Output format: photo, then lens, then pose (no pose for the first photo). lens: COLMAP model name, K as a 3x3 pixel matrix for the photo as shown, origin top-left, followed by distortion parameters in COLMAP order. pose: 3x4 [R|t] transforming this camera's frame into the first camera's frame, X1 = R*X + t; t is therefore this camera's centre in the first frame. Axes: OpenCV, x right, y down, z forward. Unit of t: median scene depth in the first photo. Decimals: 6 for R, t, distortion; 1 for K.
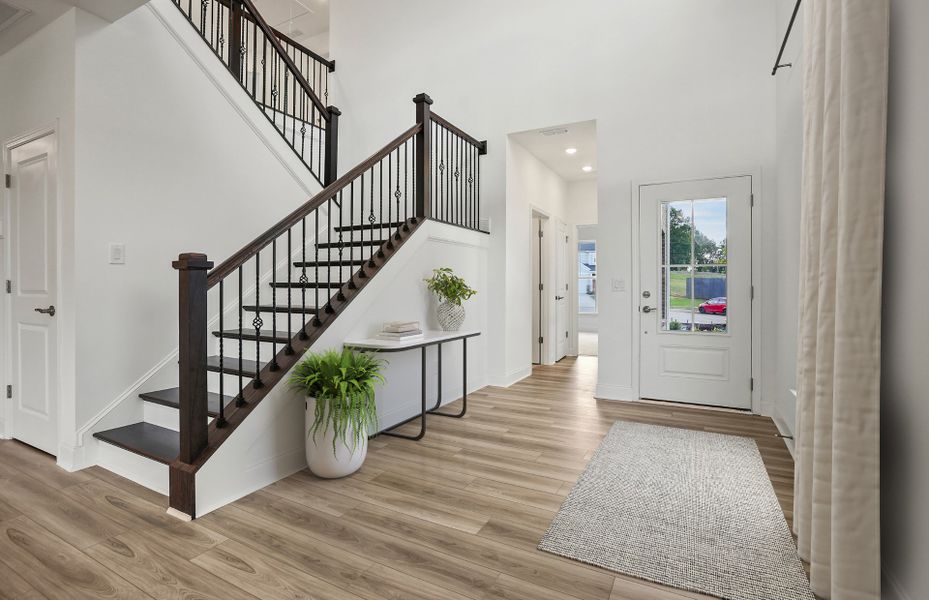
lens RADIAL K [[452.5, 0, 468.3], [0, 452.5, 294.8], [0, 0, 1]] dist [-0.006537, 0.003904]
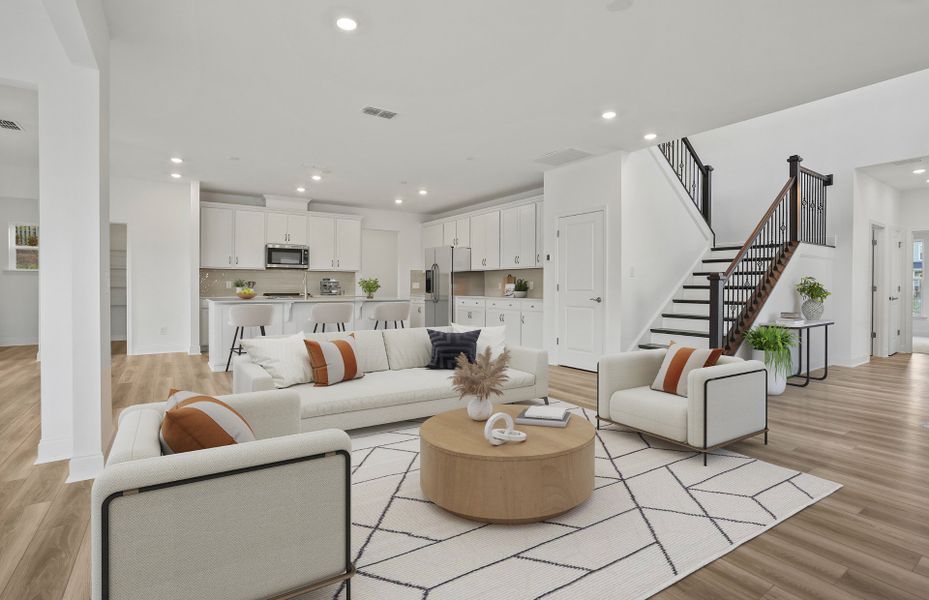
lens RADIAL K [[452.5, 0, 459.6], [0, 452.5, 297.3], [0, 0, 1]] dist [-0.006537, 0.003904]
pose [[0.887979, 0.020707, -0.459418, -0.363071], [-0.014524, 0.999750, 0.016989, -0.001110], [0.459655, -0.008413, 0.888058, -0.739920]]
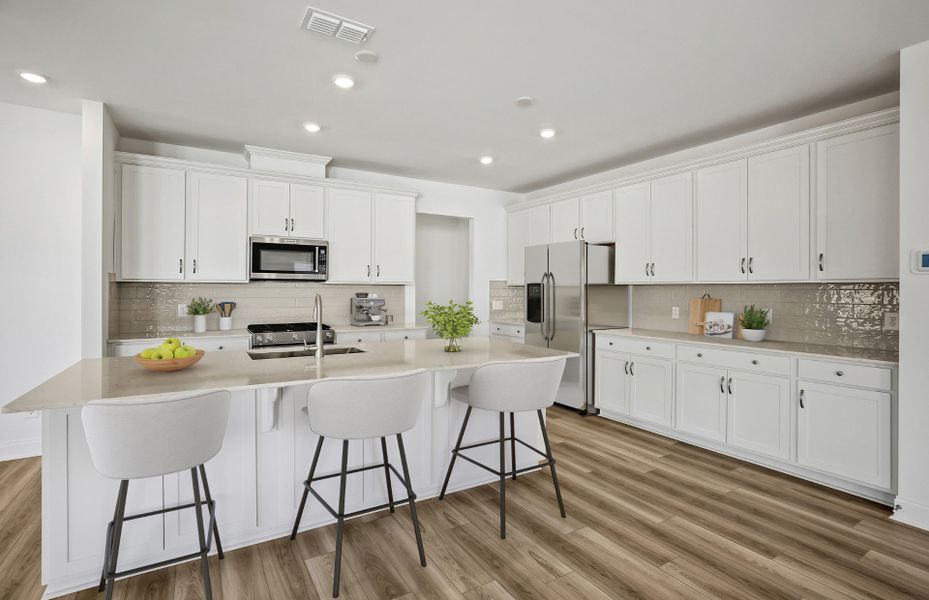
lens RADIAL K [[452.5, 0, 468.9], [0, 452.5, 295.8], [0, 0, 1]] dist [-0.006537, 0.003904]
pose [[0.875748, 0.018177, -0.482427, -1.044056], [-0.016610, 0.999834, 0.007520, -0.061437], [0.482484, 0.001427, 0.875904, -0.067944]]
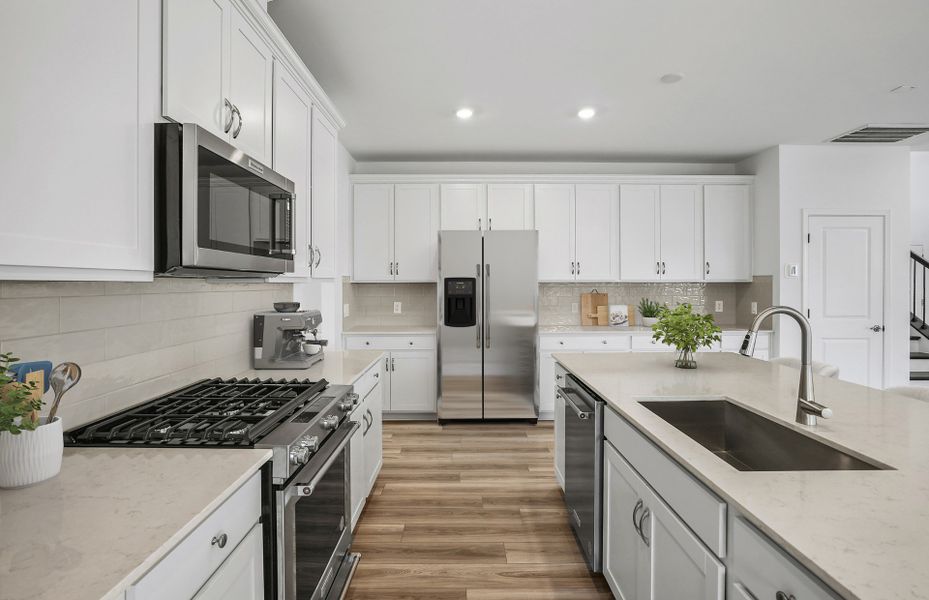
lens RADIAL K [[471.6, 0, 465.4], [0, 471.6, 290.1], [0, 0, 1]] dist [0.005832, 0.000442]
pose [[0.865458, 0.012719, 0.500820, -2.019657], [-0.004401, 0.999832, -0.017787, -0.043539], [-0.500962, 0.013190, 0.865369, 0.185963]]
